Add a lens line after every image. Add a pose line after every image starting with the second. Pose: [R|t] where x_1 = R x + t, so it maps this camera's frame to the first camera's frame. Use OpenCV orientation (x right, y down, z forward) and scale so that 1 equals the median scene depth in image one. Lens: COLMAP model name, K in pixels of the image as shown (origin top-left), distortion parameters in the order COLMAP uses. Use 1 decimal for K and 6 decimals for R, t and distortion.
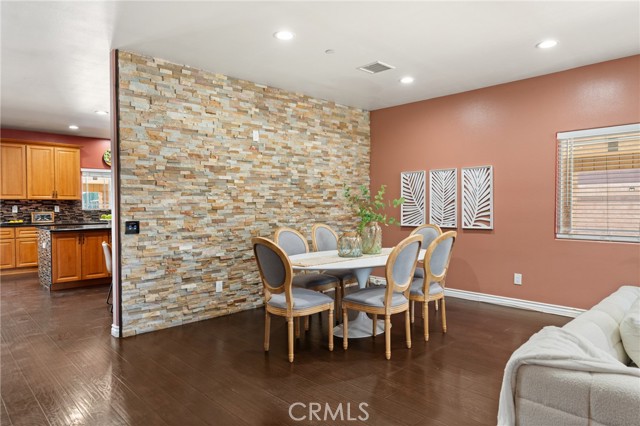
lens RADIAL K [[402.9, 0, 320.0], [0, 402.9, 213.0], [0, 0, 1]] dist [0.002557, 0.000464]
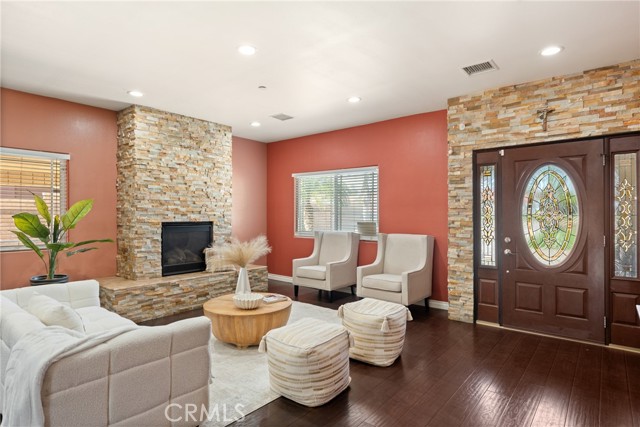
lens RADIAL K [[347.5, 0, 320.0], [0, 347.5, 213.5], [0, 0, 1]] dist [-0.001641, -0.000221]
pose [[-0.112643, 0.009047, 0.993594, -0.162032], [0.022537, 0.999725, -0.006547, -0.004711], [-0.993380, 0.021655, -0.112816, 0.109877]]
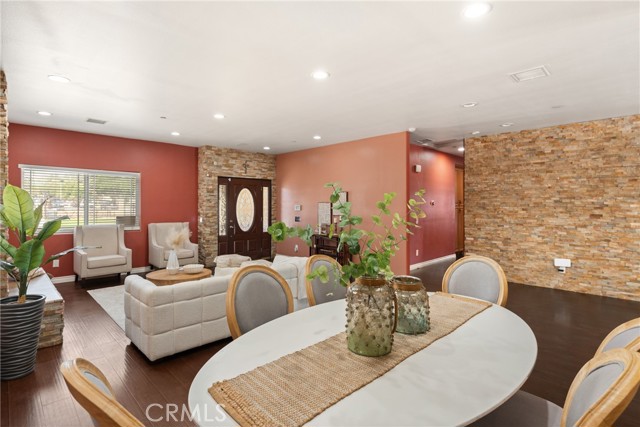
lens RADIAL K [[321.2, 0, 320.8], [0, 321.2, 205.1], [0, 0, 1]] dist [0.001062, 0.000201]
pose [[-0.999854, 0.000382, -0.017070, 0.161544], [0.000013, 0.999766, 0.021611, -0.050427], [0.017075, 0.021608, -0.999621, 1.112334]]
